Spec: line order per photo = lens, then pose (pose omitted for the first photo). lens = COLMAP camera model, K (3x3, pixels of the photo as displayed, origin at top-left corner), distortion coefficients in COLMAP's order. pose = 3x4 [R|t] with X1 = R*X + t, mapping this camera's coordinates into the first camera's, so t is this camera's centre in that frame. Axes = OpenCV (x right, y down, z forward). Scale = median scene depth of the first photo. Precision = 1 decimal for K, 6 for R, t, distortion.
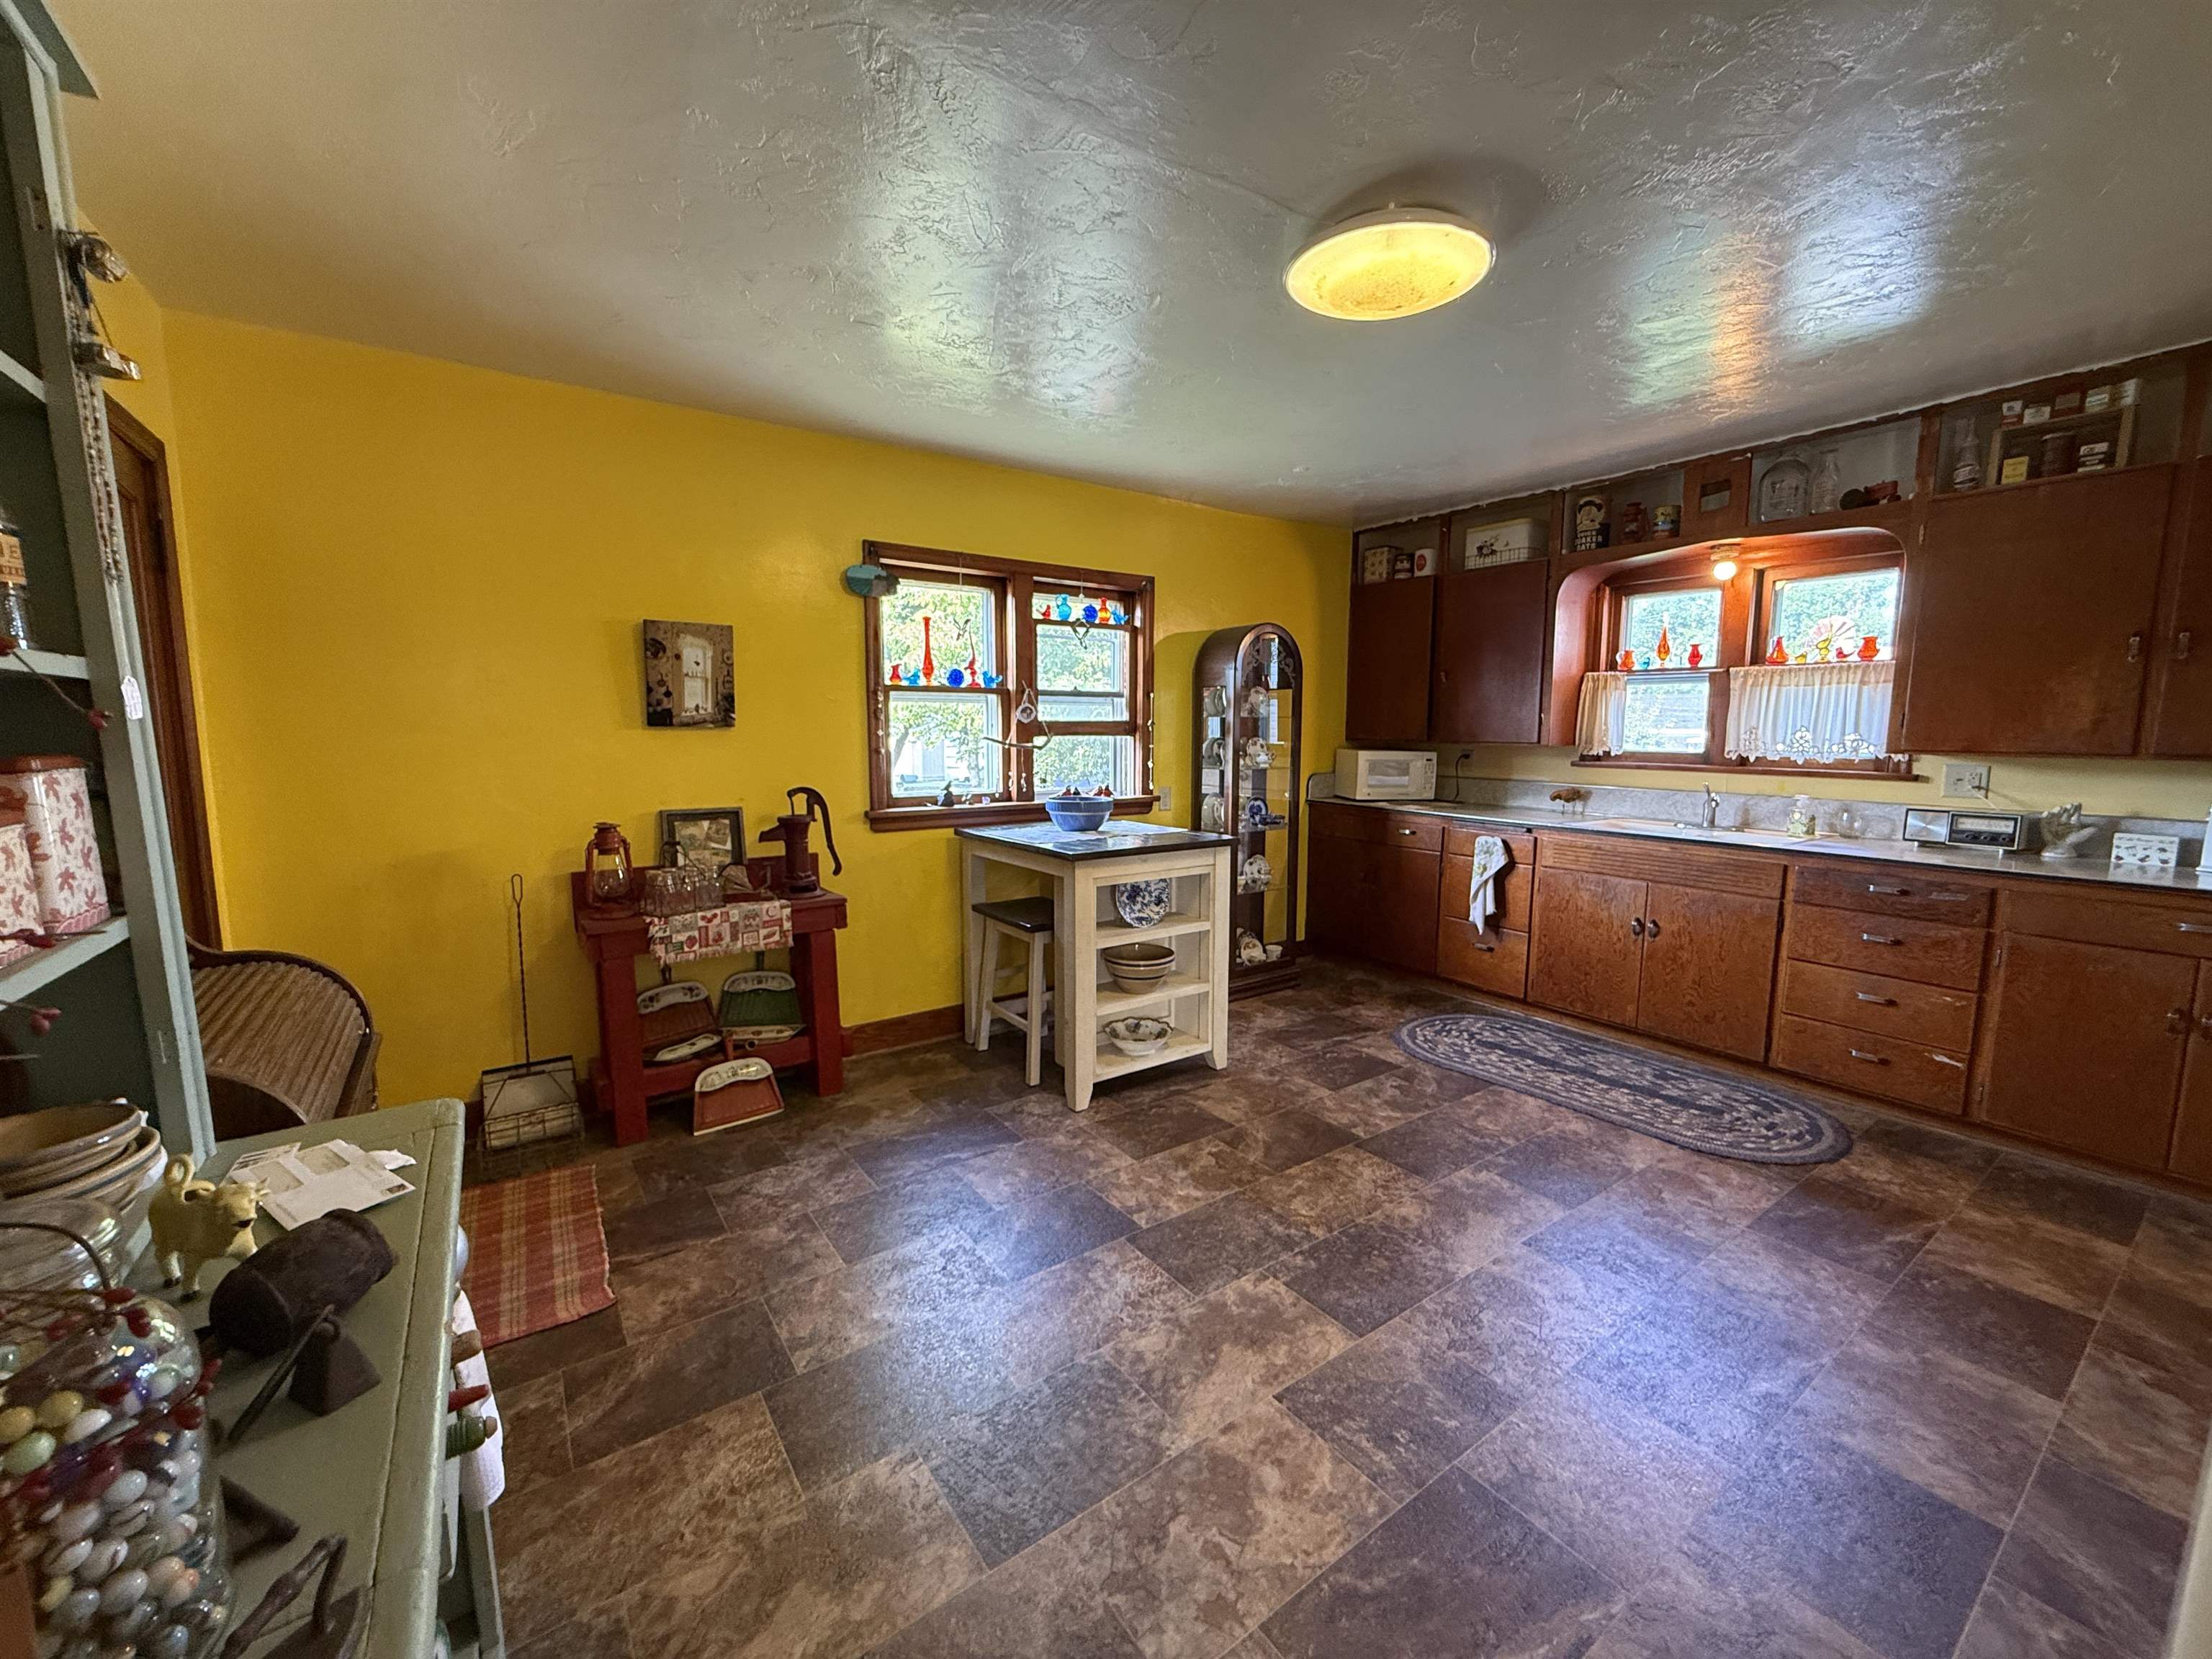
lens RADIAL K [[882.4, 0, 1104.5], [0, 882.4, 835.1], [0, 0, 1]] dist [-0.001021, 0.000589]
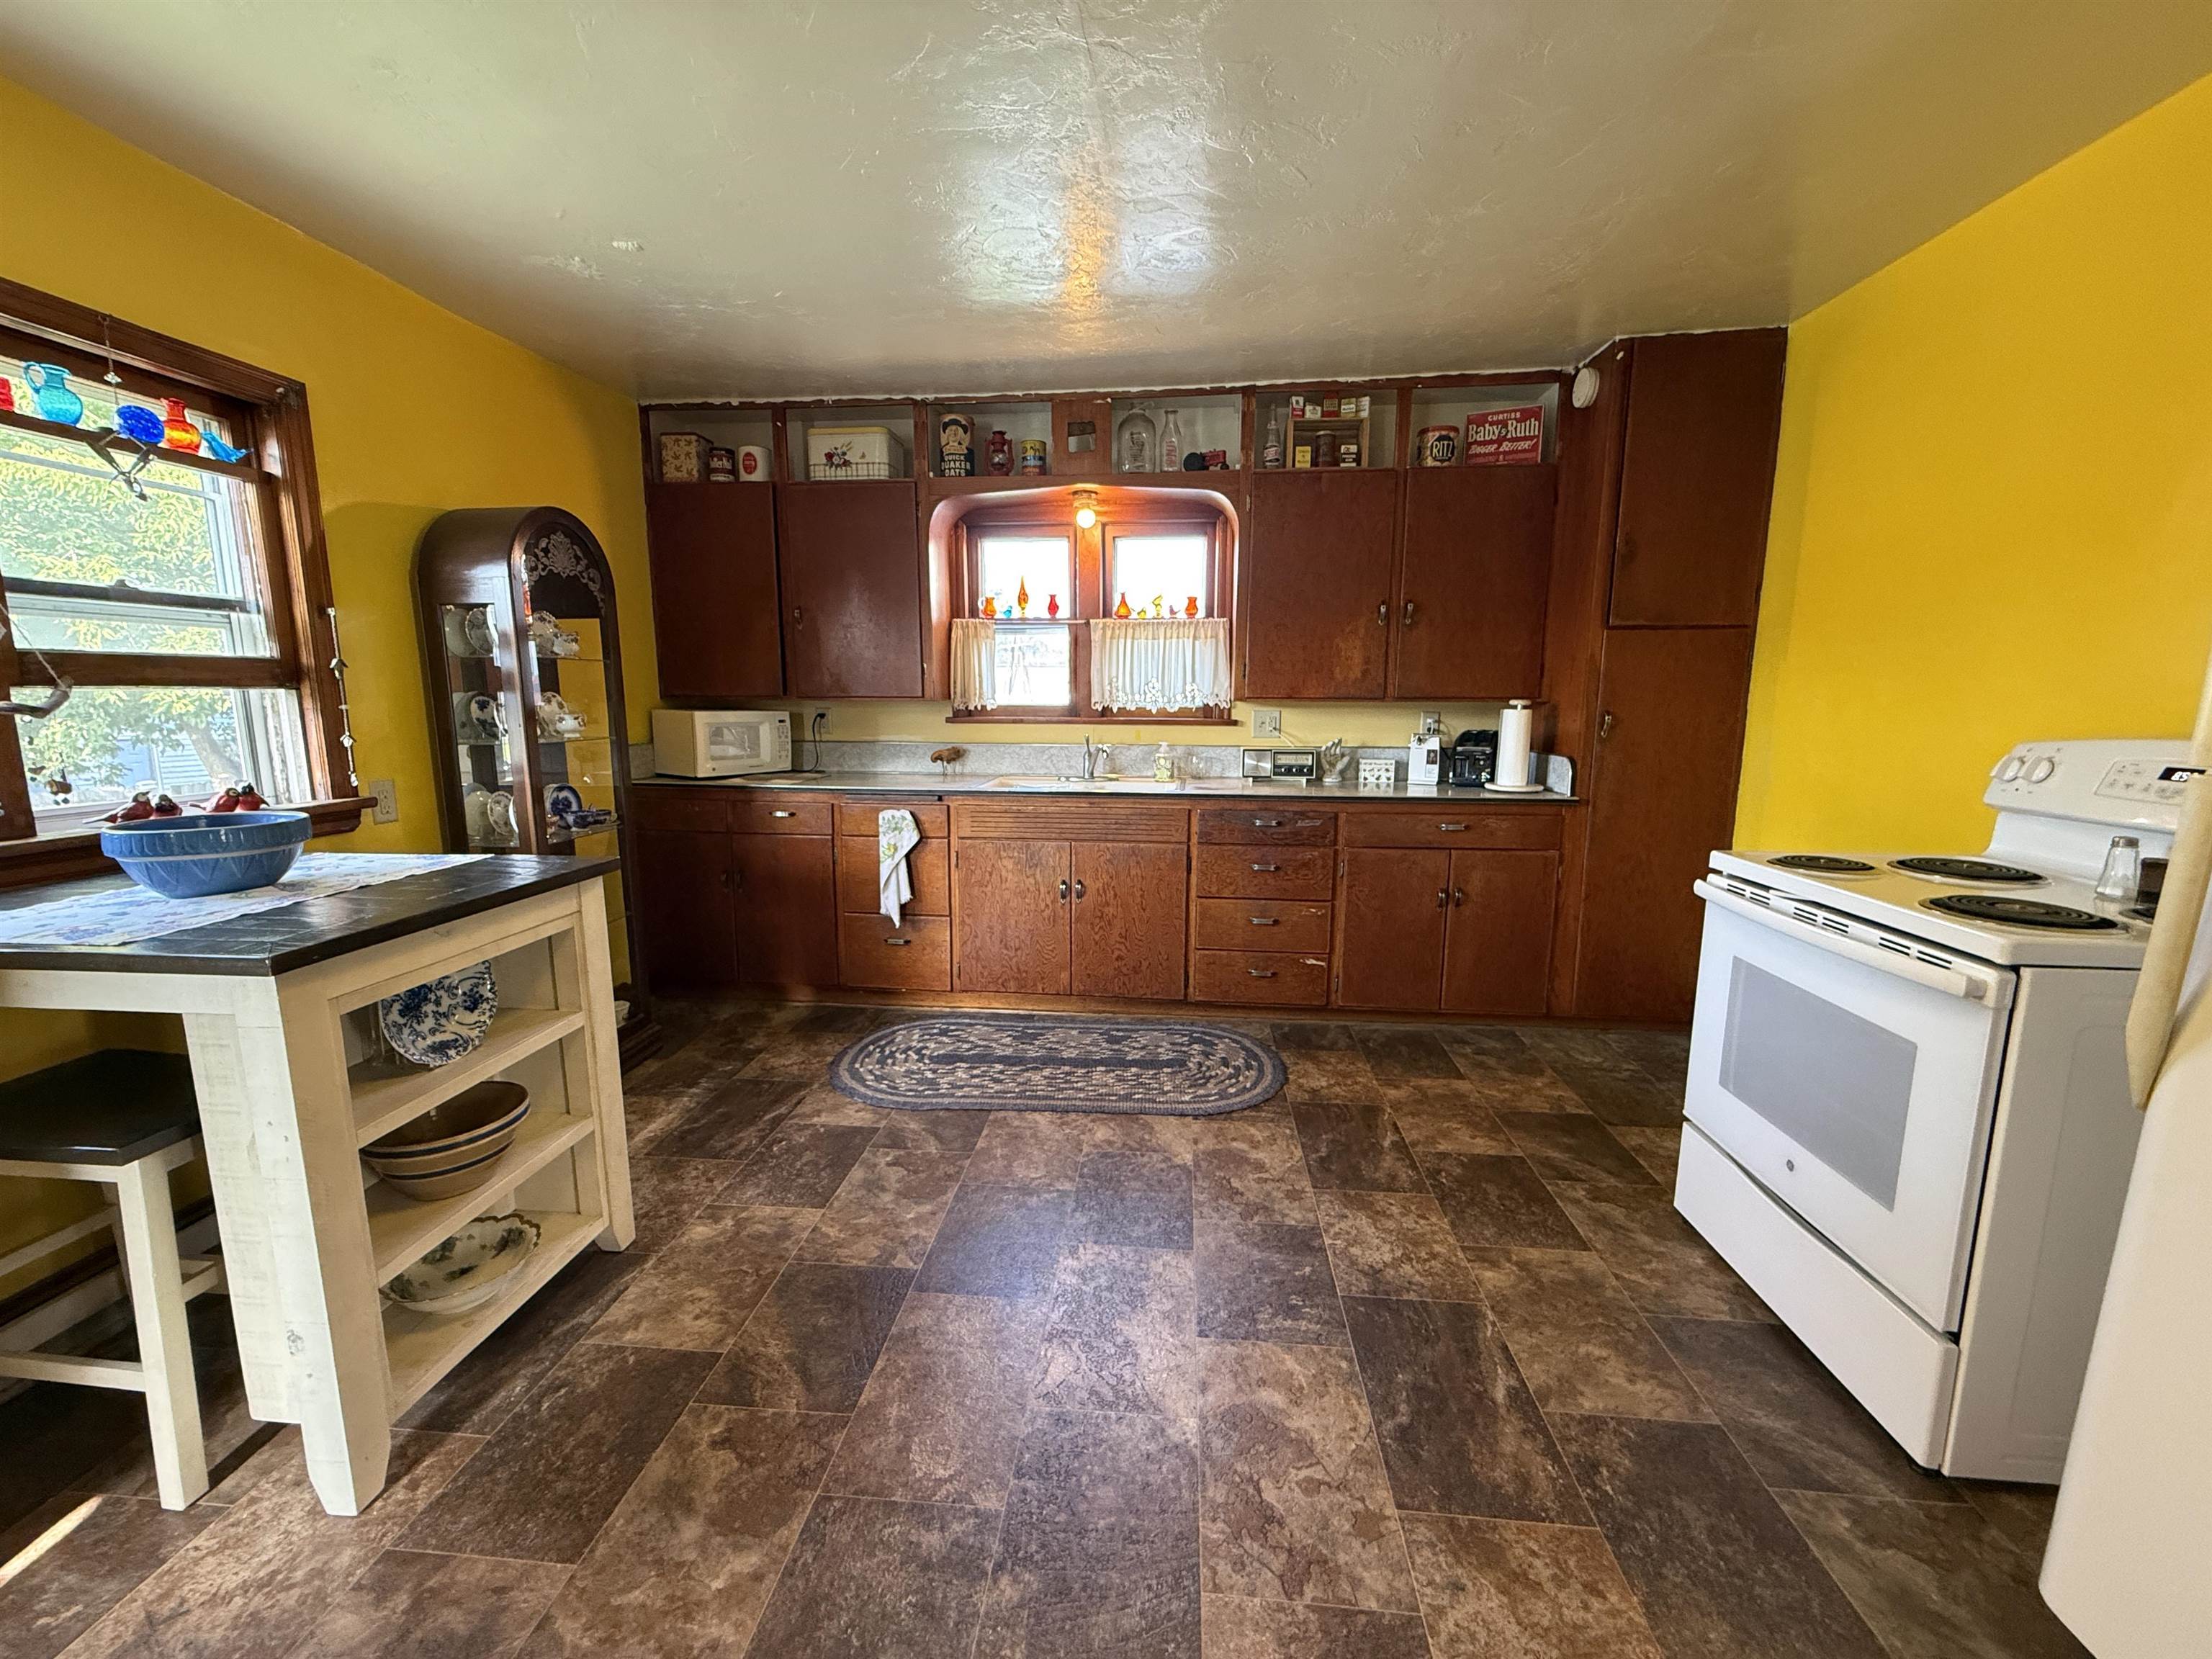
lens RADIAL K [[882.4, 0, 1102.8], [0, 882.4, 830.2], [0, 0, 1]] dist [-0.001021, 0.000589]
pose [[0.653442, -0.118783, 0.747599, -0.067565], [0.094720, 0.992680, 0.074932, -0.026601], [-0.751027, 0.021848, 0.659910, 0.355183]]
